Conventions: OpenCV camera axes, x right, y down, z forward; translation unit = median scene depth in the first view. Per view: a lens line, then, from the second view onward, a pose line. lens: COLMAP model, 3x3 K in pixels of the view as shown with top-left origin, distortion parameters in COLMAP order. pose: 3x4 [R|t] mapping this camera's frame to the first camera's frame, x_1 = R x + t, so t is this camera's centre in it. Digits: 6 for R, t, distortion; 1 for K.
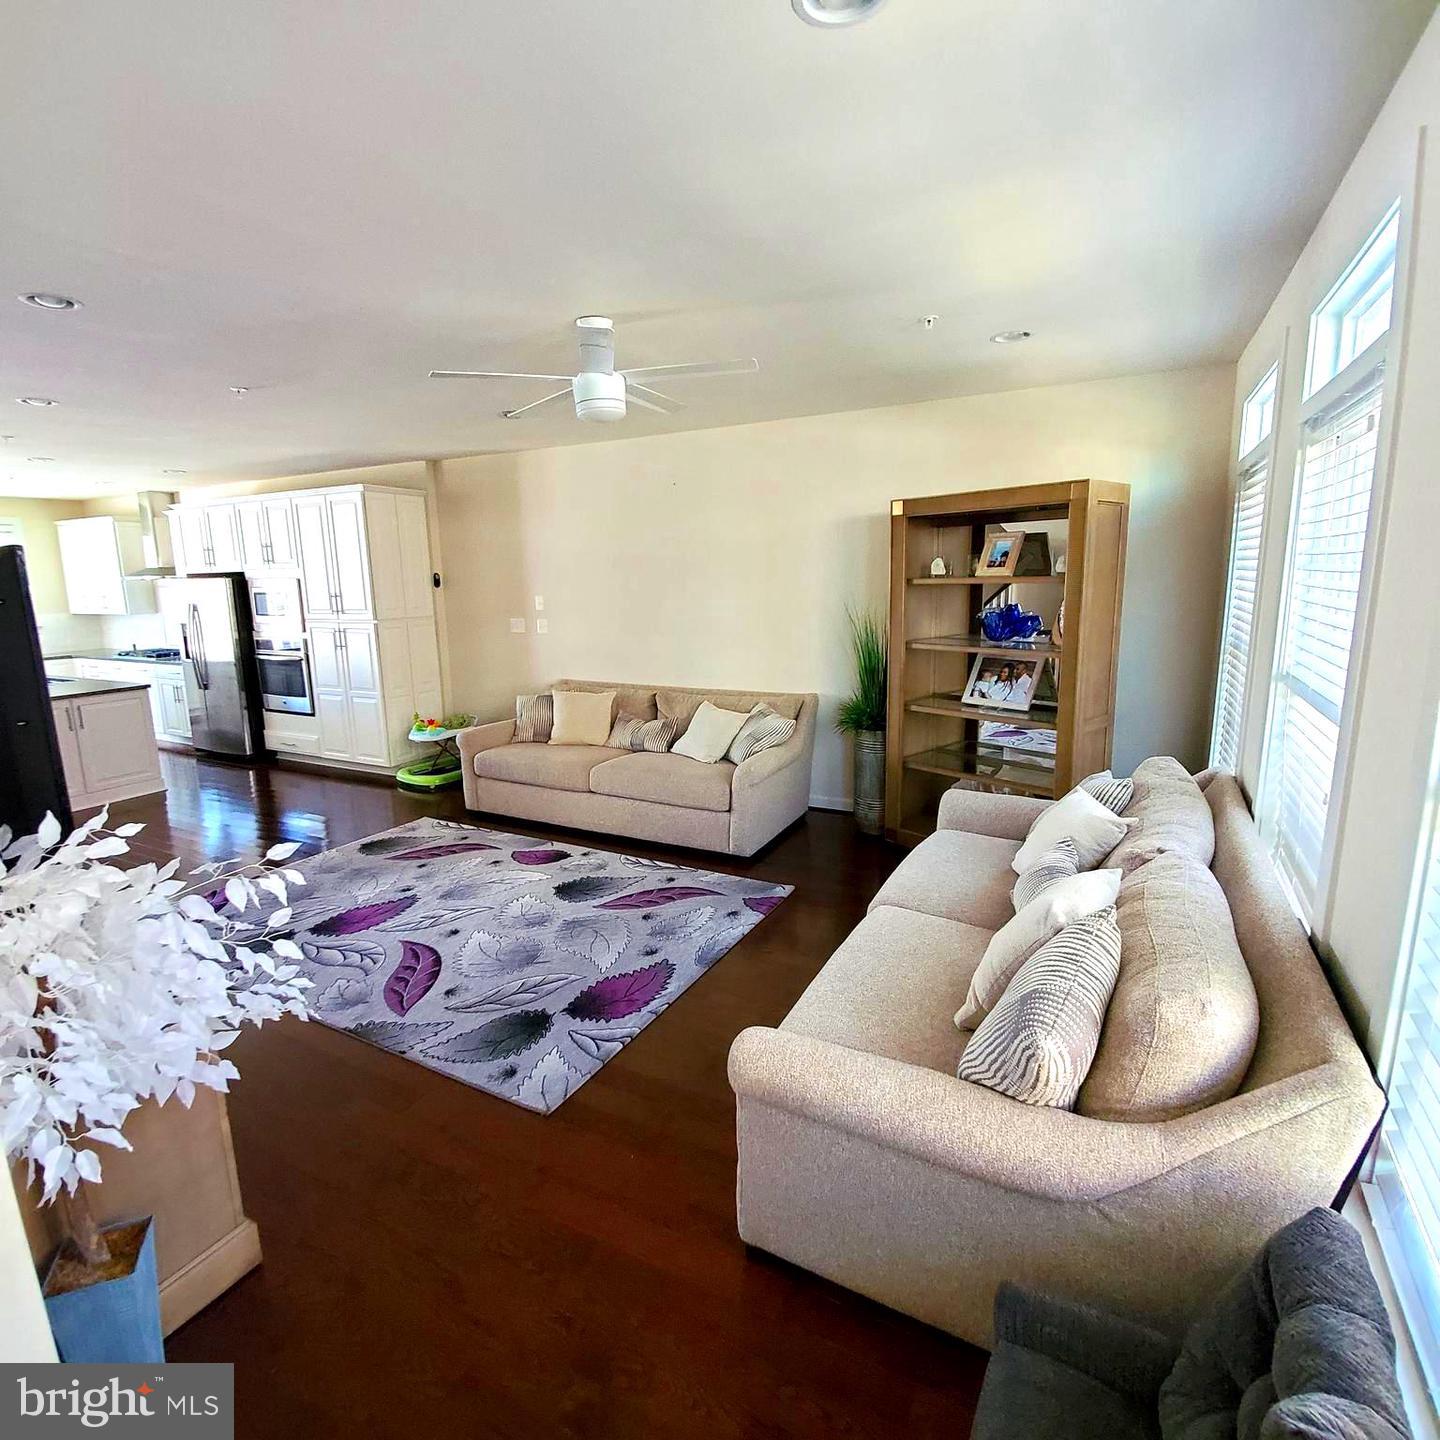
lens RADIAL K [[760.5, 0, 720.0], [0, 760.5, 720.0], [0, 0, 1]] dist [-0.000988, -0.003420]
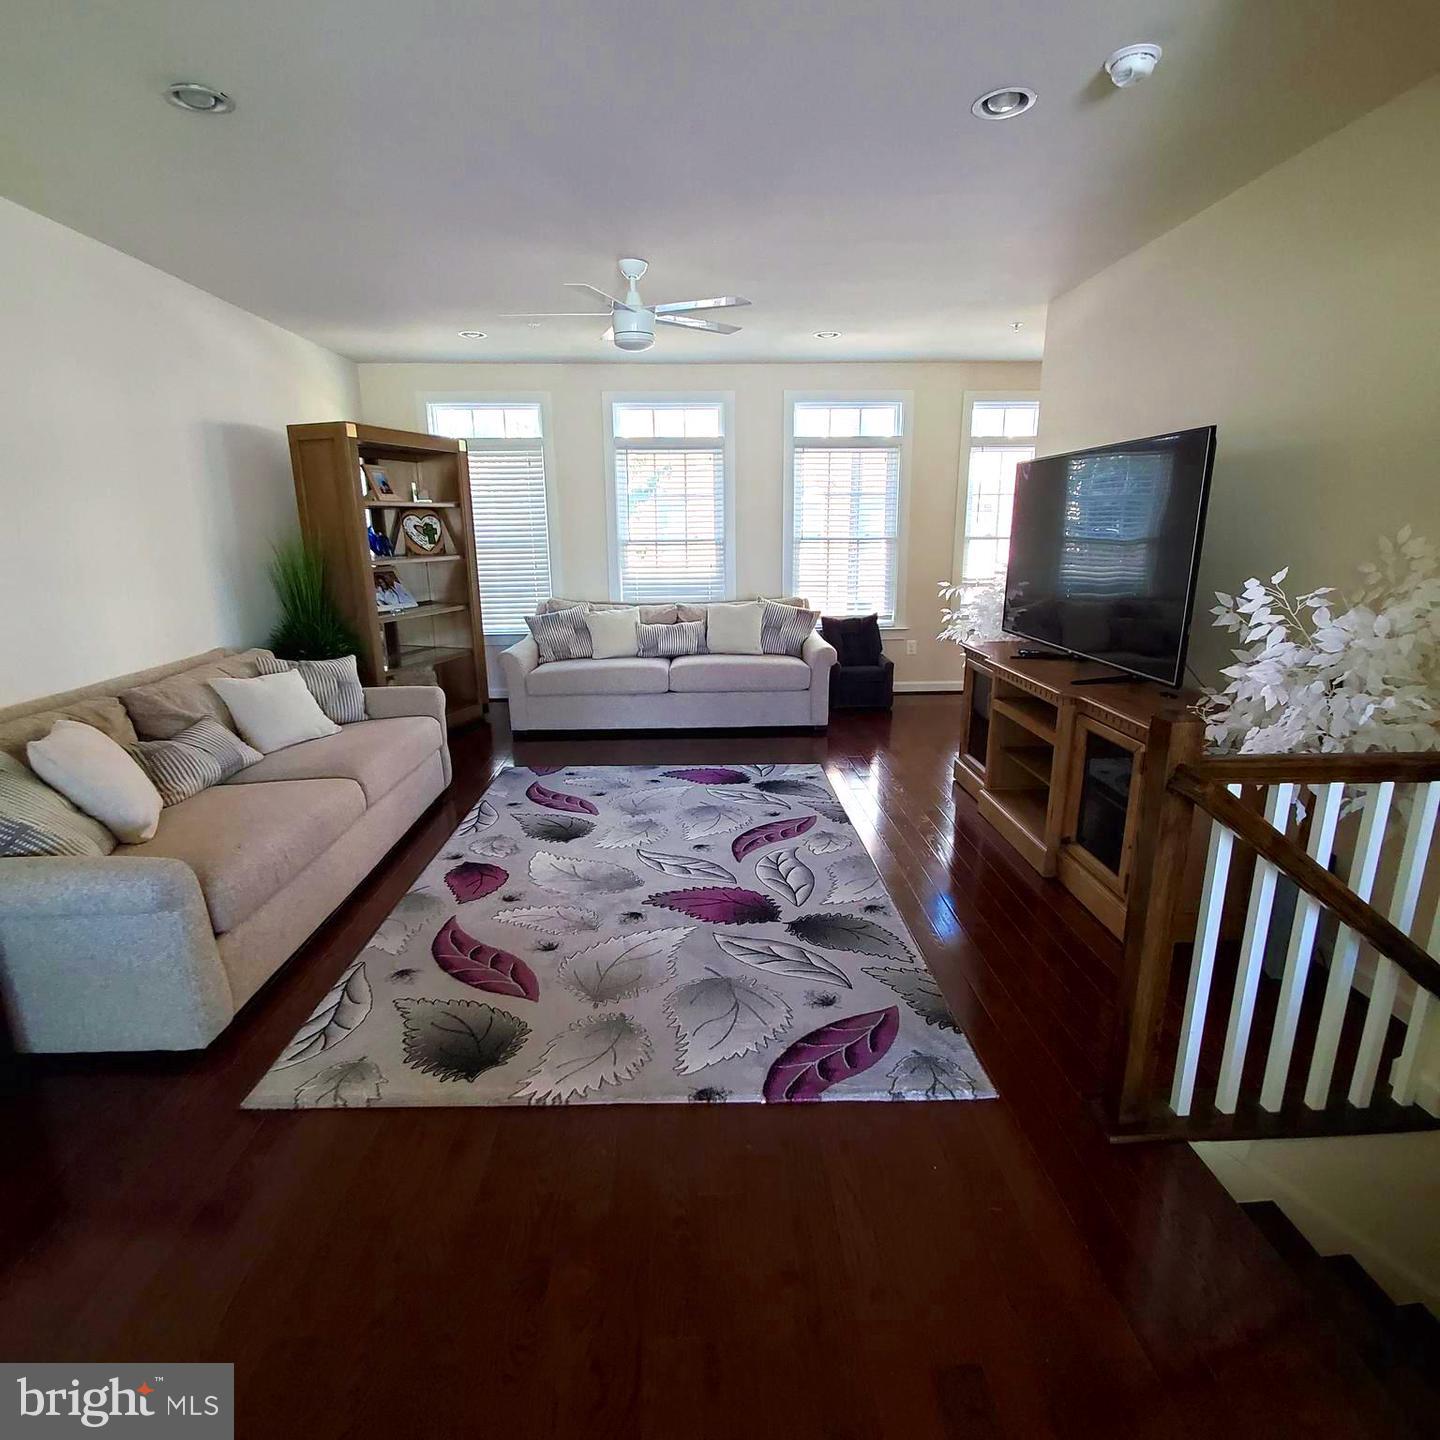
lens RADIAL K [[760.5, 0, 720.0], [0, 760.5, 720.0], [0, 0, 1]] dist [-0.000988, -0.003420]
pose [[-0.497671, -0.193472, 0.845513, -1.079605], [0.185428, 0.928537, 0.321613, -0.164558], [-0.847313, 0.316839, -0.426231, 1.259443]]
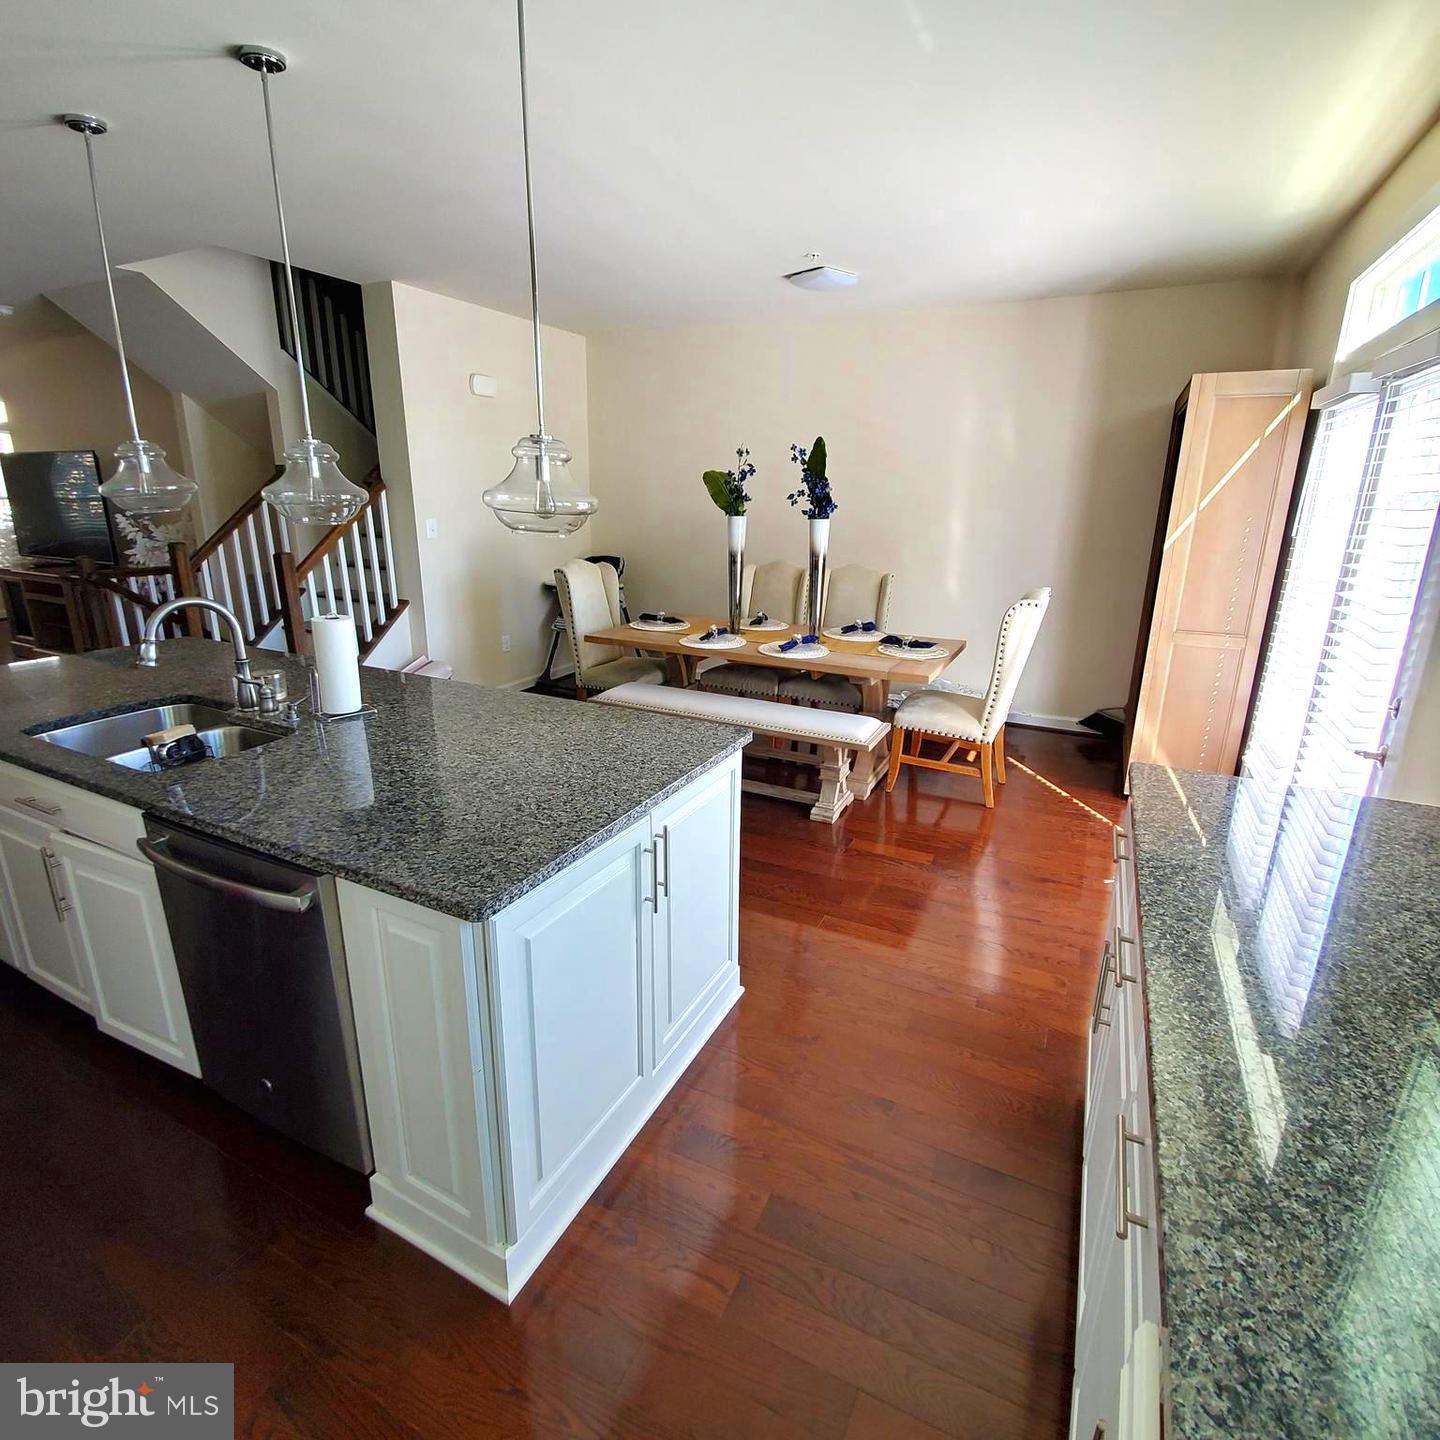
lens RADIAL K [[760.5, 0, 720.0], [0, 760.5, 720.0], [0, 0, 1]] dist [-0.000988, -0.003420]
pose [[-0.999797, 0.008135, -0.018417, -1.917887], [-0.001459, 0.883063, 0.469252, -0.347896], [0.020081, 0.469184, -0.882872, 2.166726]]
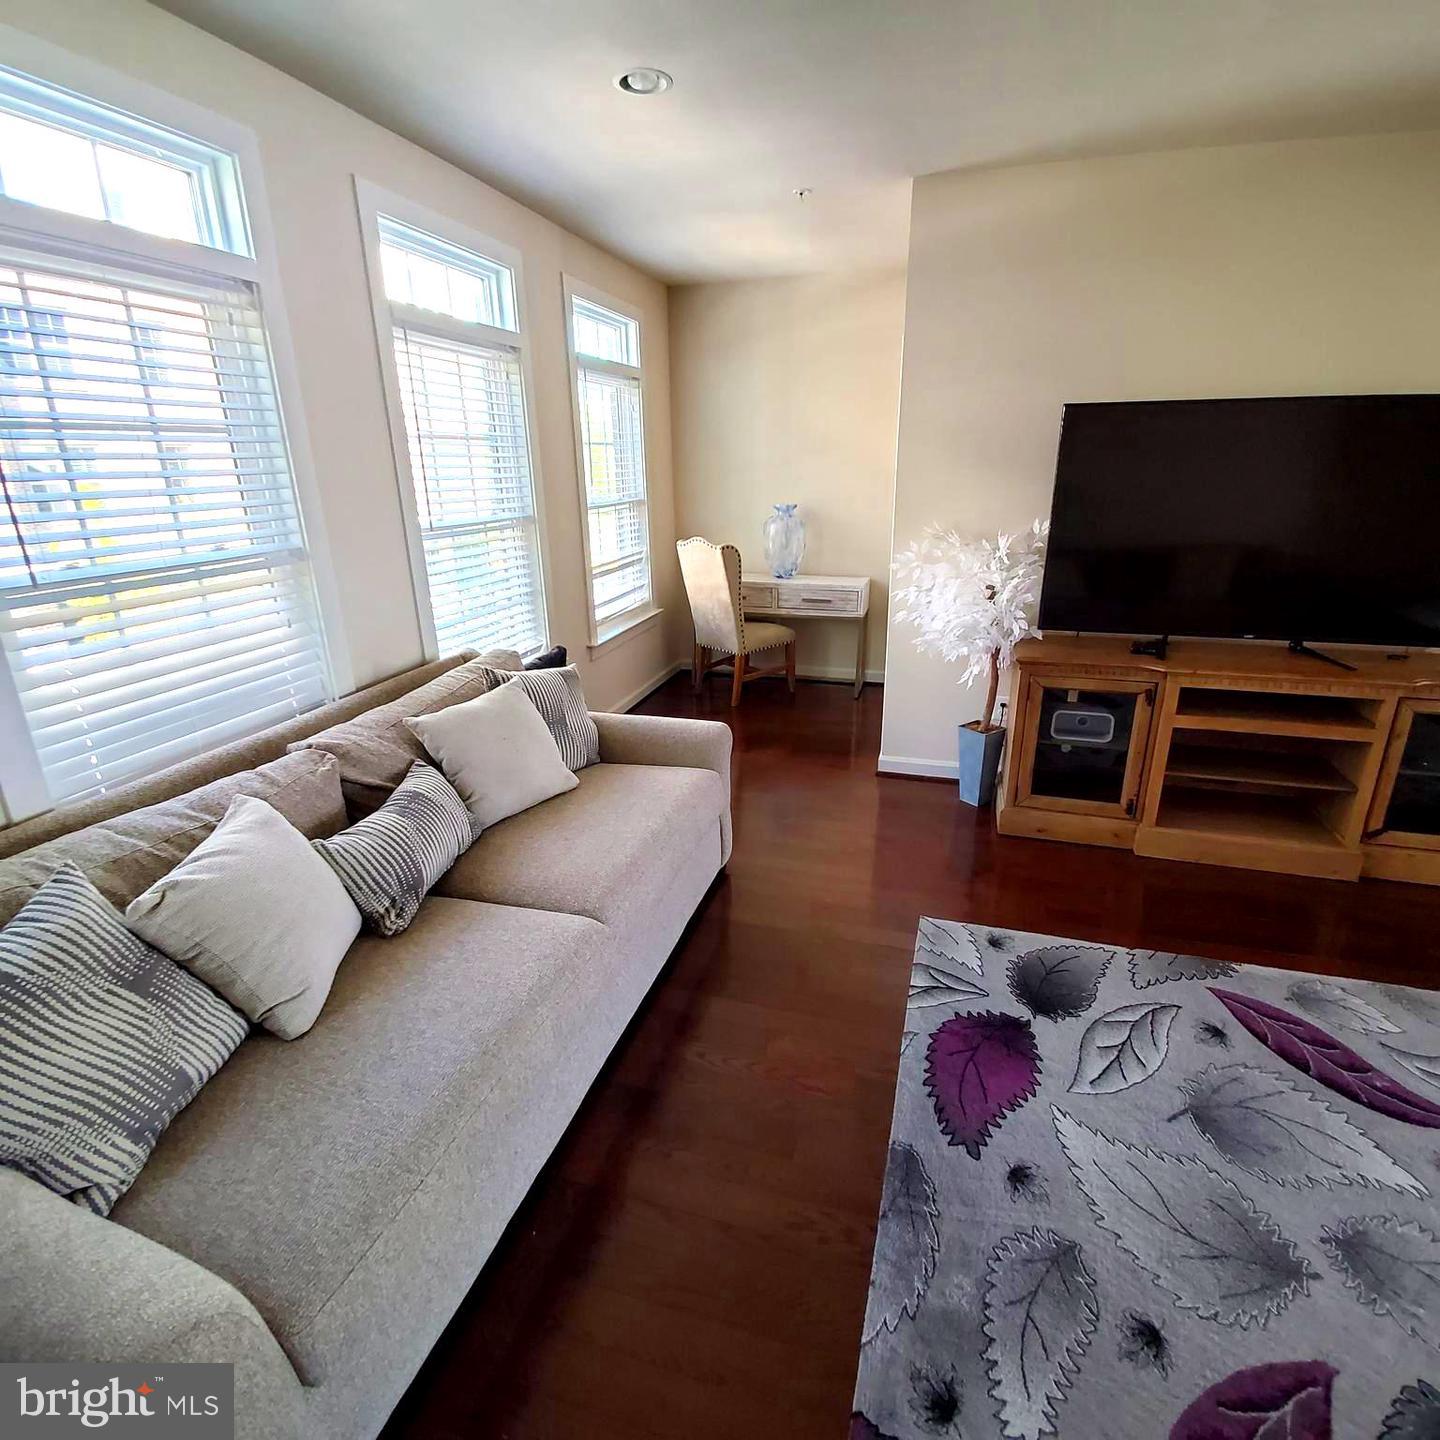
lens RADIAL K [[760.5, 0, 720.0], [0, 760.5, 720.0], [0, 0, 1]] dist [-0.000988, -0.003420]
pose [[-0.981923, 0.094677, -0.163903, 0.140754], [-0.000295, 0.865148, 0.501517, -0.187773], [0.189282, 0.492499, -0.849480, 1.099066]]
